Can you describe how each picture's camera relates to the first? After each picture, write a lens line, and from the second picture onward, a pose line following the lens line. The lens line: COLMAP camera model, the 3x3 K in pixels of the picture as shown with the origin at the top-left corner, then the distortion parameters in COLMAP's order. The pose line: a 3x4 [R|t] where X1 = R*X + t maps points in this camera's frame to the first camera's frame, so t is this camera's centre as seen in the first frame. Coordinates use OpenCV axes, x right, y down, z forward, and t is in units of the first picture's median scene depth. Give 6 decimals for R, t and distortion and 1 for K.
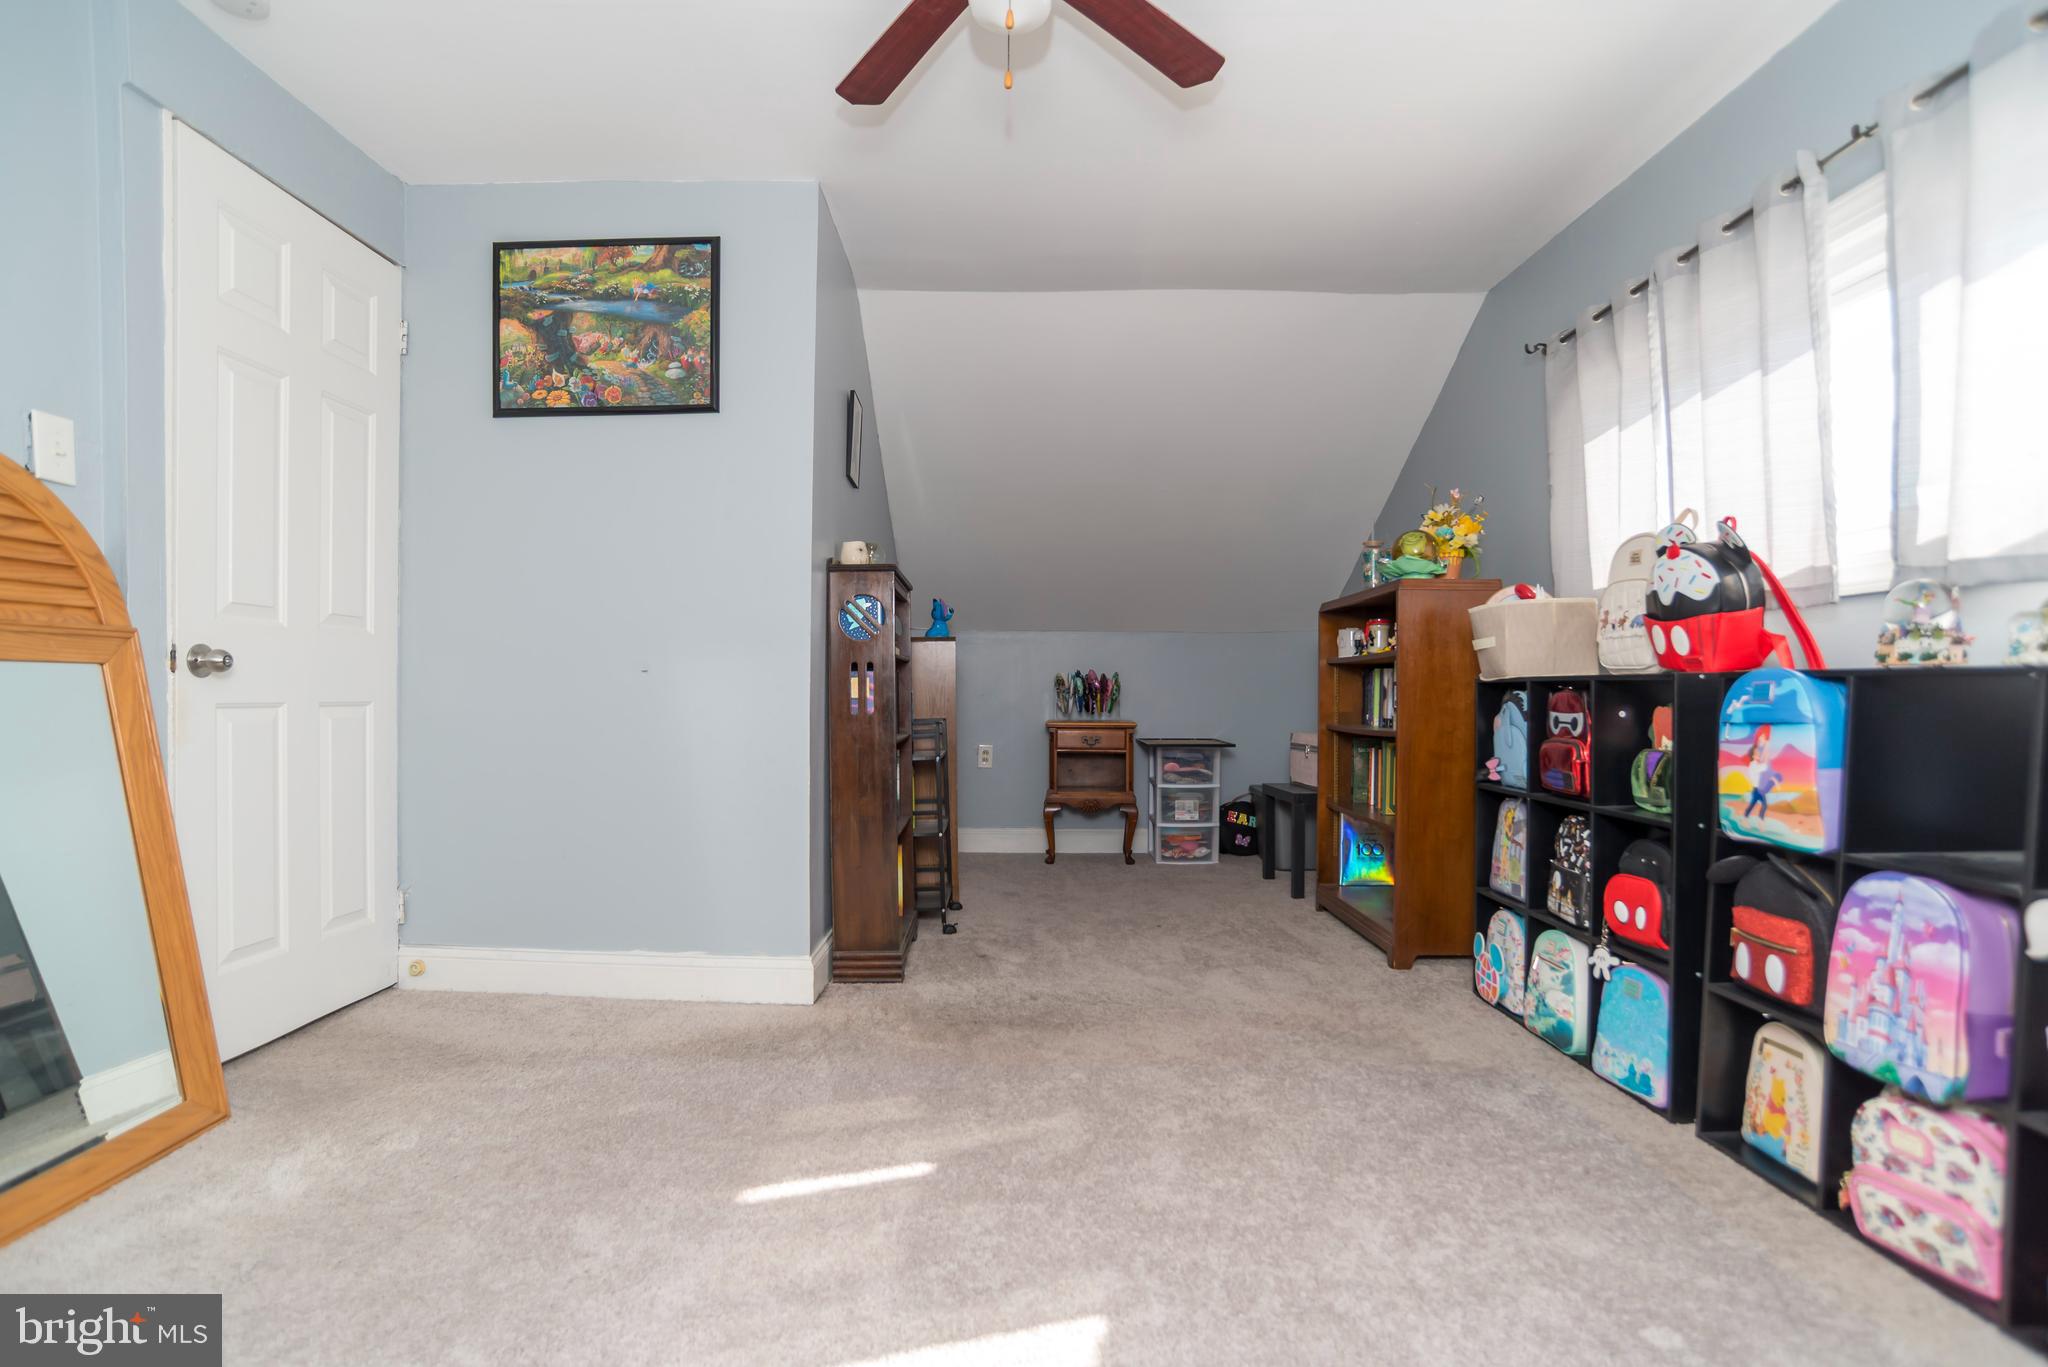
lens RADIAL K [[1091.2, 0, 1021.7], [0, 1091.2, 683.8], [0, 0, 1]] dist [-0.005279, 0.000124]
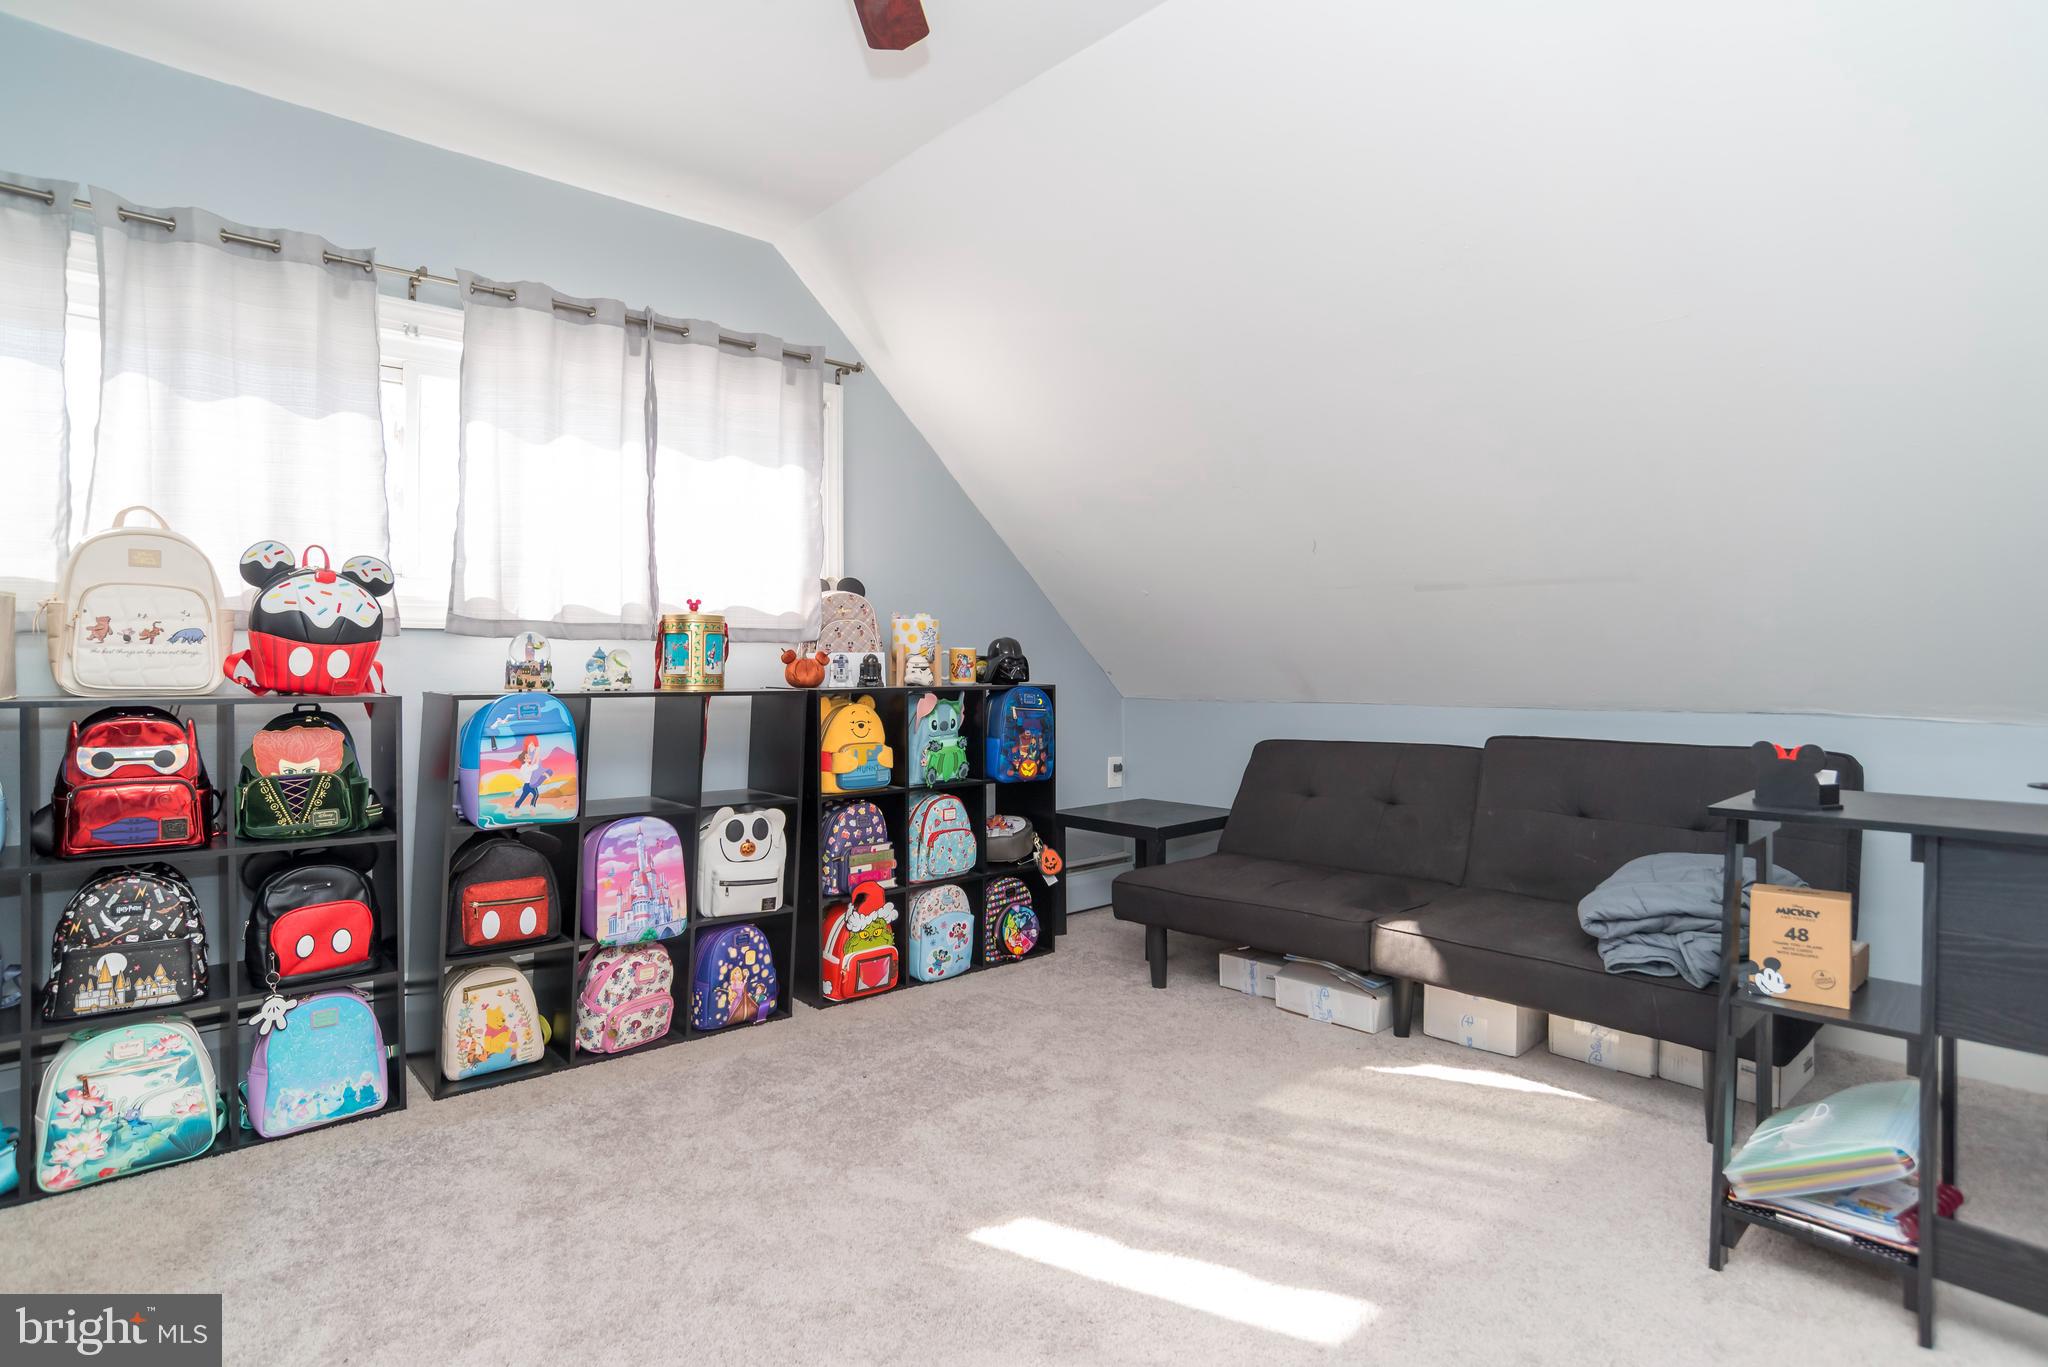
lens RADIAL K [[1091.2, 0, 1022.6], [0, 1091.2, 686.0], [0, 0, 1]] dist [-0.005279, 0.000124]
pose [[-0.669450, -0.006230, 0.742831, -0.706362], [-0.002980, 0.999979, 0.005701, -0.032013], [-0.742851, 0.001602, -0.669455, 1.435777]]
